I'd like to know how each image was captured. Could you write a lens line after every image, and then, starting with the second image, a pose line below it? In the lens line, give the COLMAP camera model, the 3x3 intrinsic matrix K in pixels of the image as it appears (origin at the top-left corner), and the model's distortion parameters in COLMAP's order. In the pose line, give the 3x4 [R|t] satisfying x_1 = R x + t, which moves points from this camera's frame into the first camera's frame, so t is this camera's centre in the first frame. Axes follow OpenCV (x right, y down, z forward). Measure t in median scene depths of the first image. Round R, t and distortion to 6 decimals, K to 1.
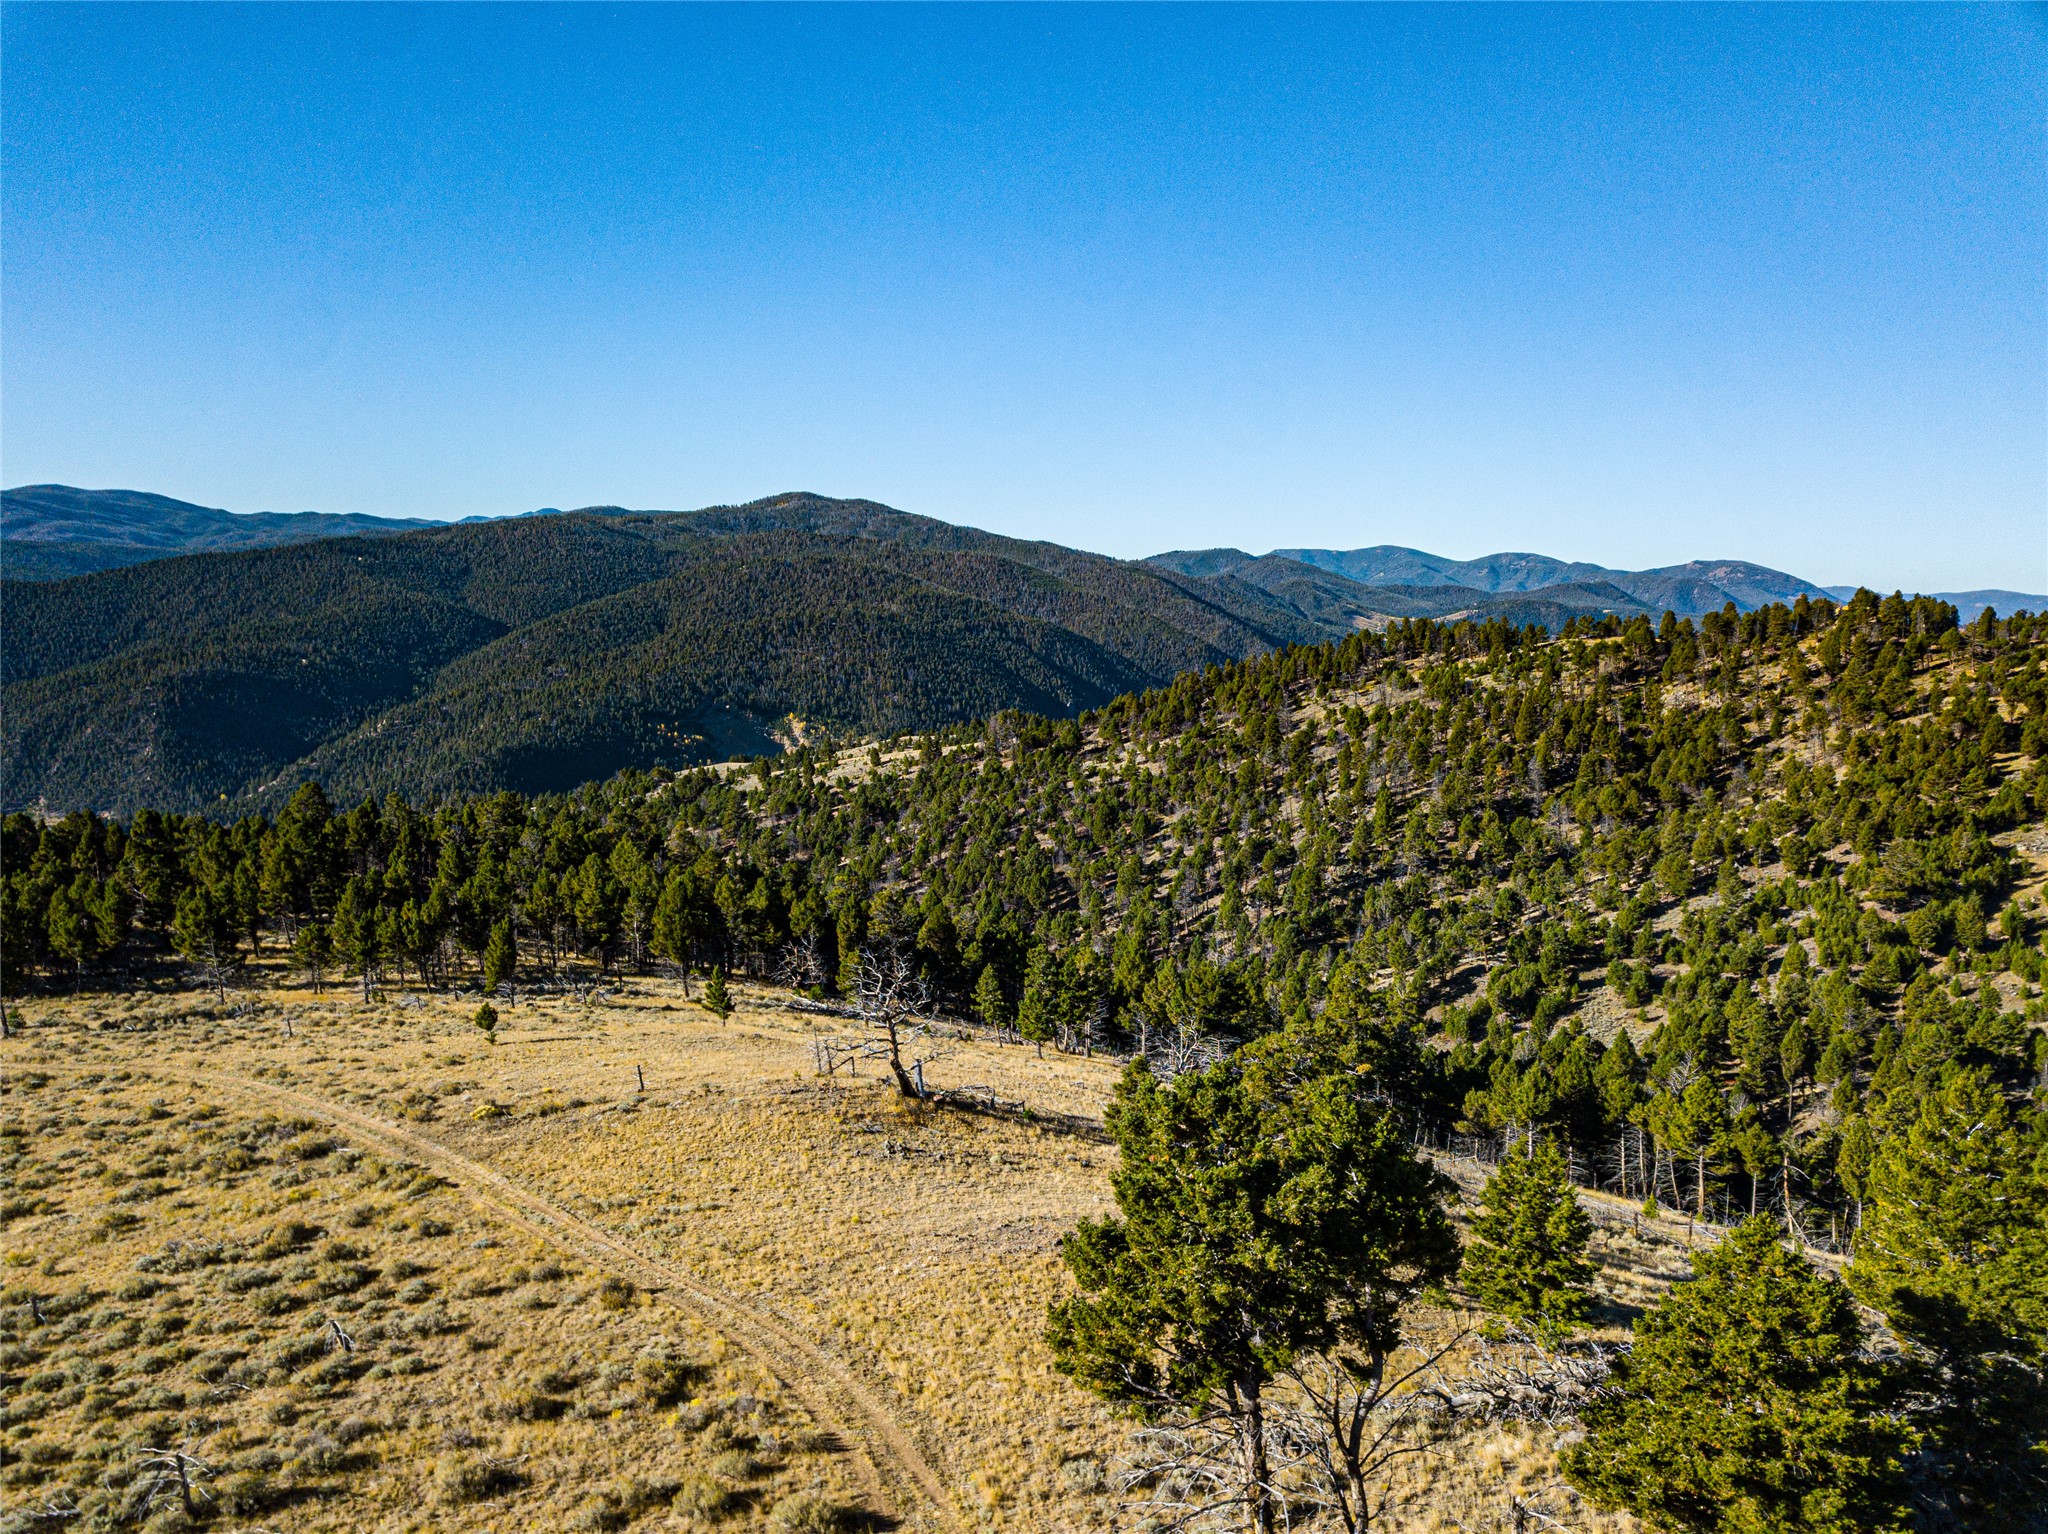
lens RADIAL K [[1565.2, 0, 996.9], [0, 1565.2, 767.4], [0, 0, 1]] dist [0.019558, -0.018268]
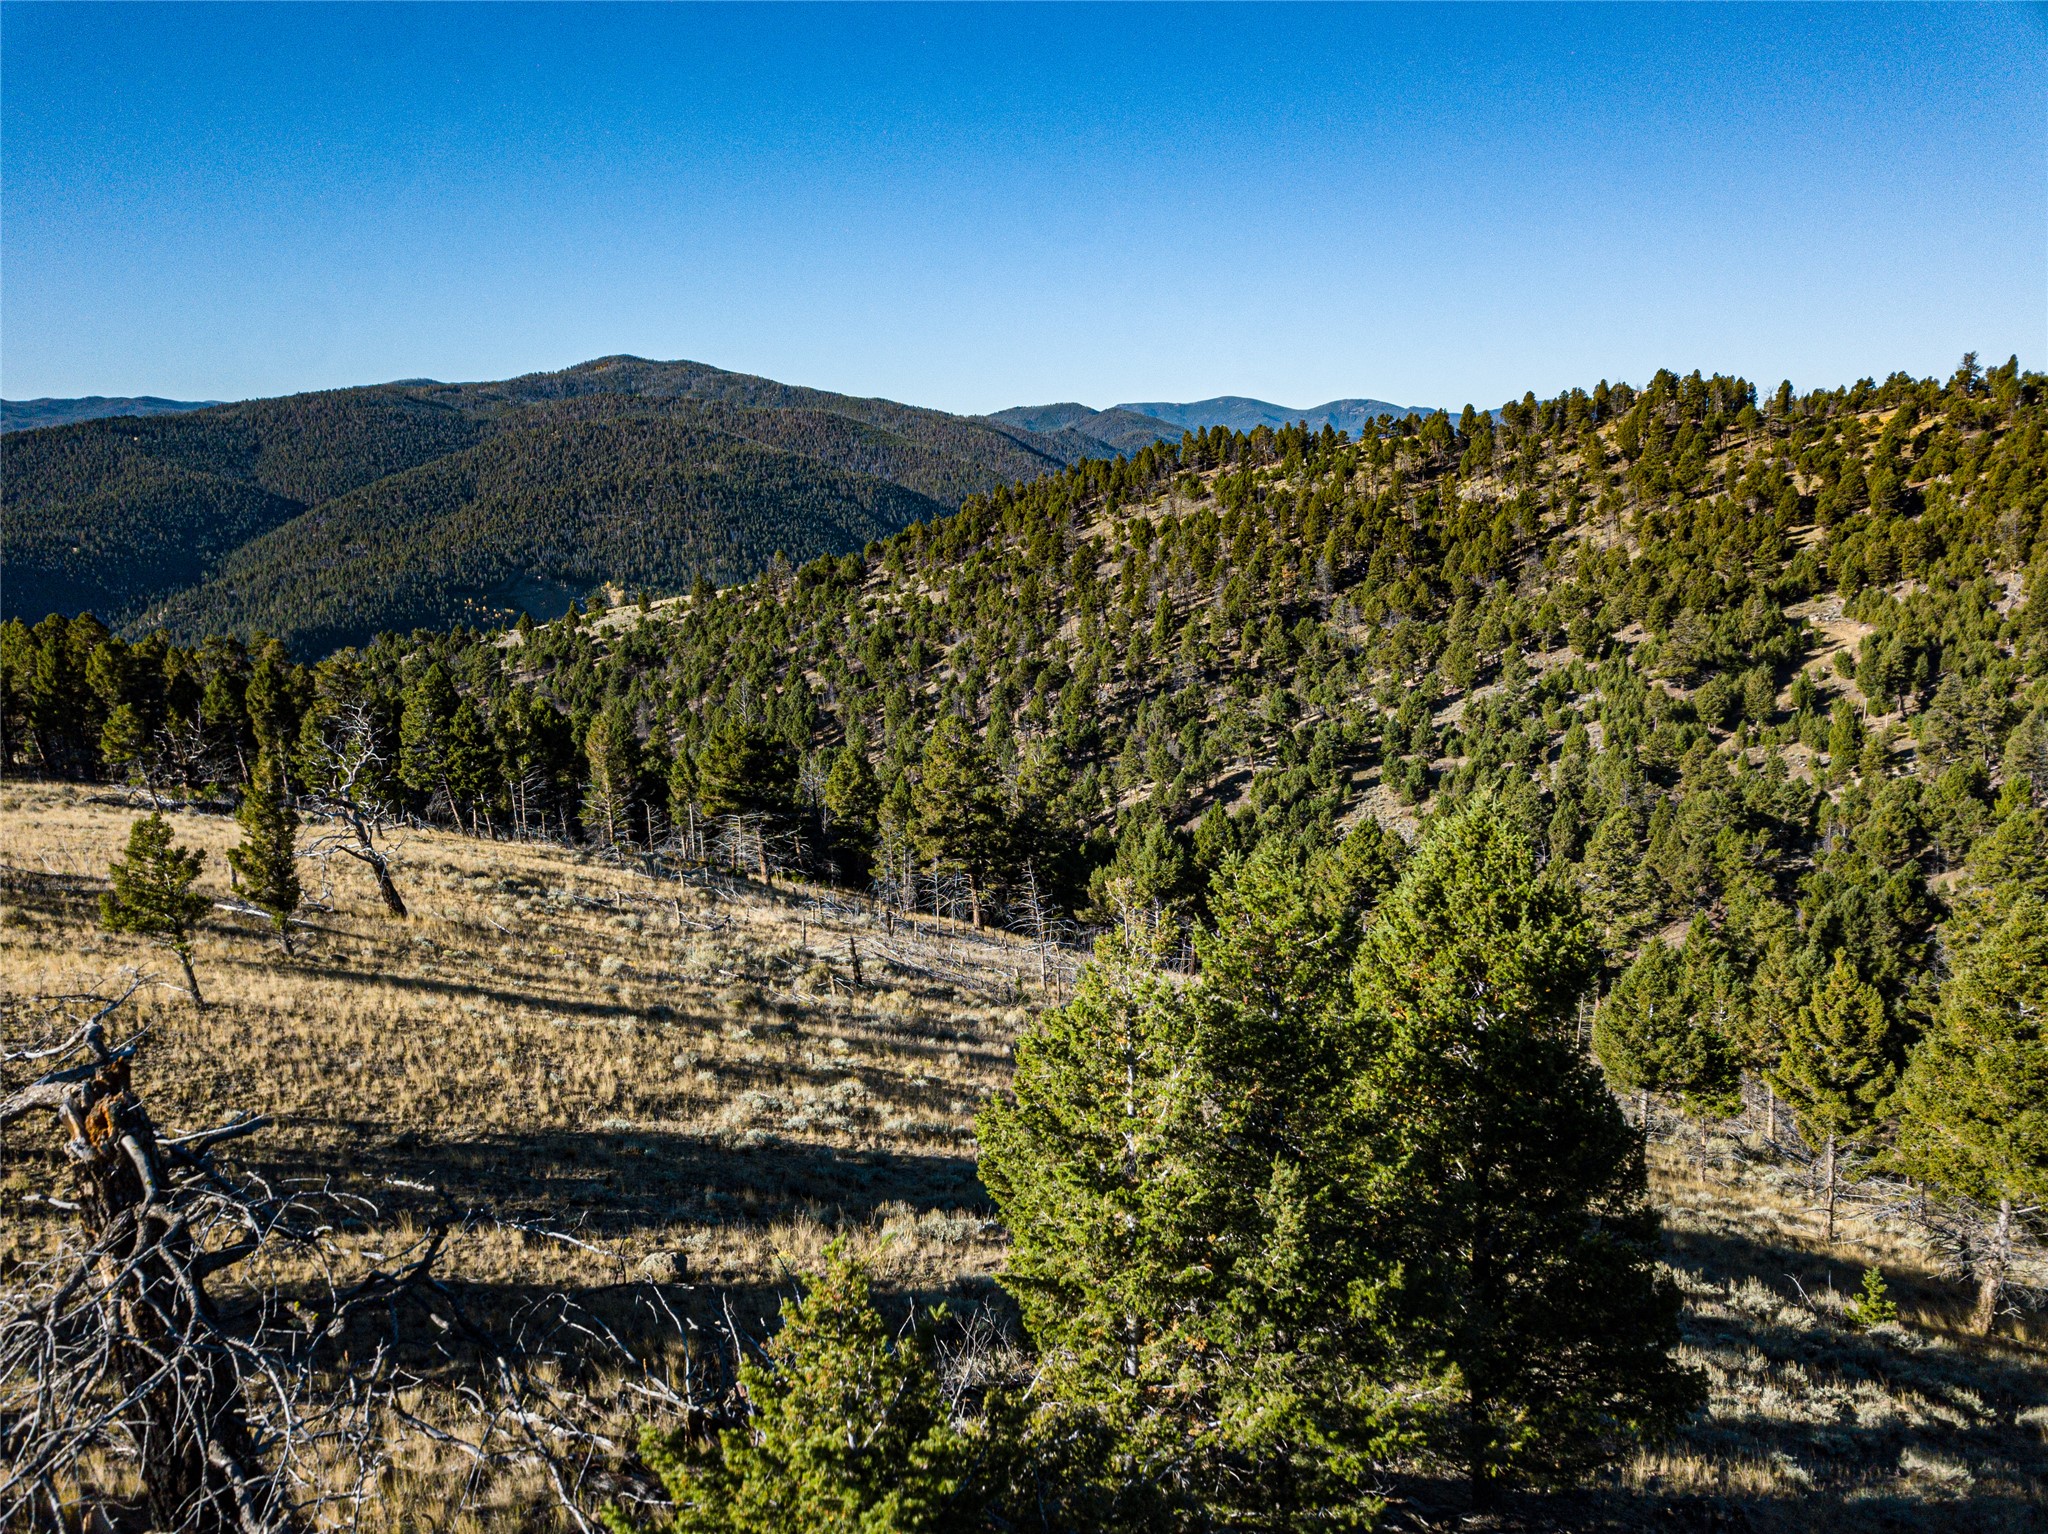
lens RADIAL K [[1567.0, 0, 1004.2], [0, 1567.0, 775.3], [0, 0, 1]] dist [0.005067, -0.003627]
pose [[0.994402, -0.053847, 0.090908, 0.065684], [0.045606, 0.994860, 0.090411, 0.030854], [-0.095309, -0.085759, 0.991747, 0.089088]]
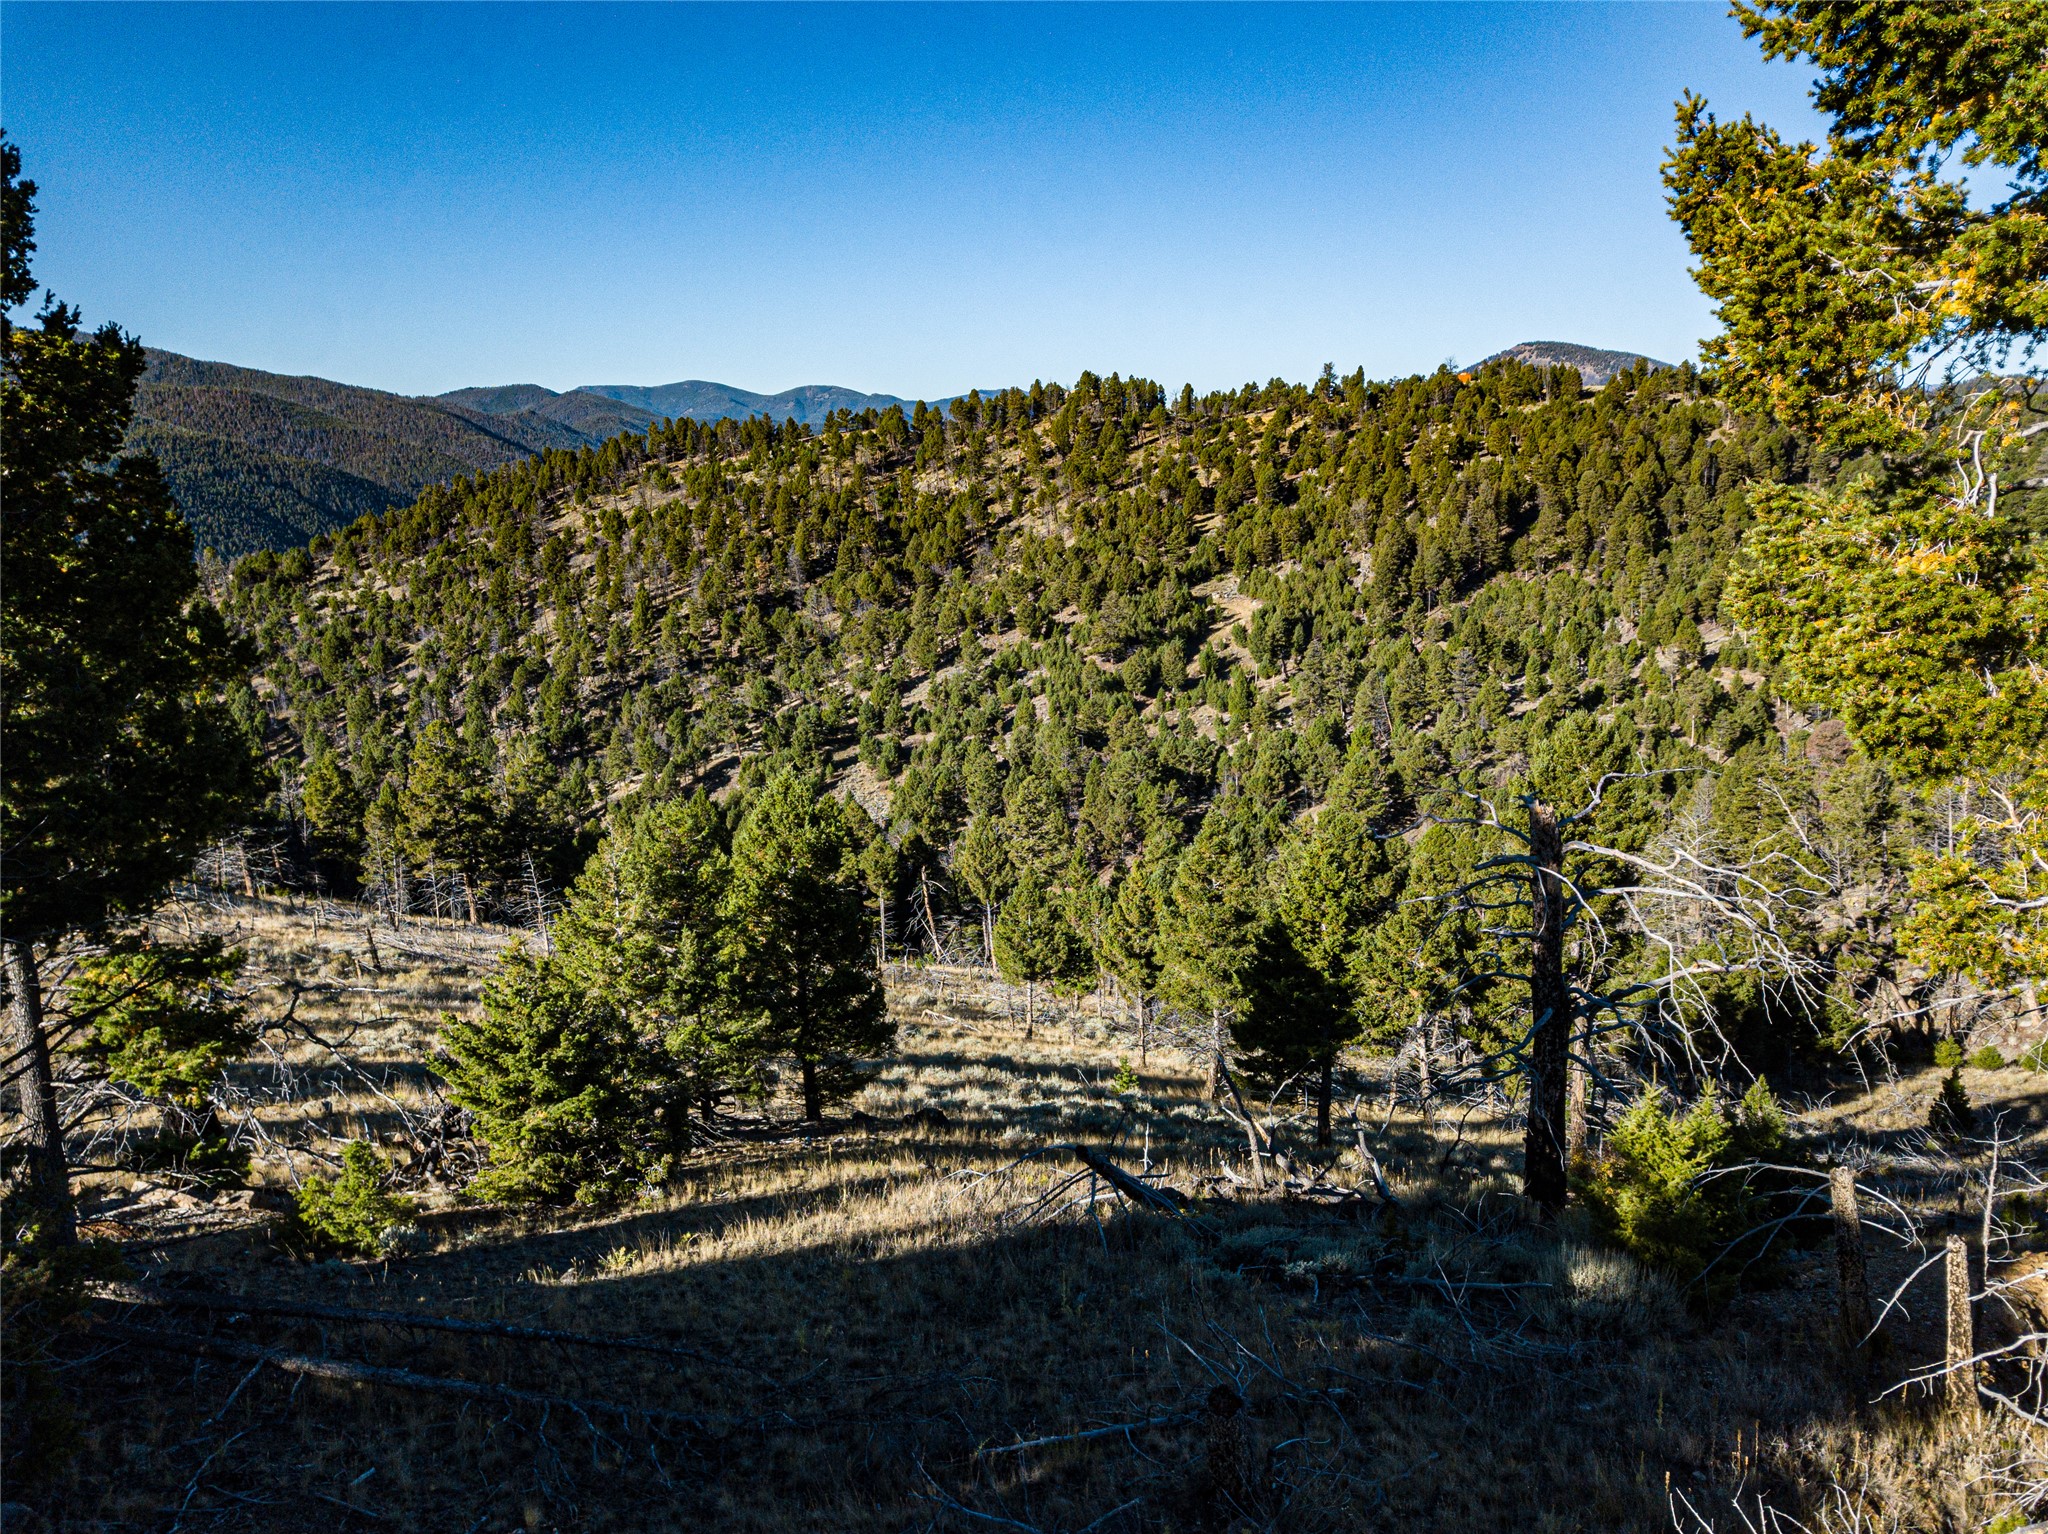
lens RADIAL K [[1542.5, 0, 999.5], [0, 1542.5, 814.8], [0, 0, 1]] dist [0.102337, -0.169110]
pose [[0.910353, -0.126566, 0.394002, 0.061336], [0.074574, 0.986670, 0.144643, 0.028169], [-0.407057, -0.102294, 0.907657, 0.060991]]
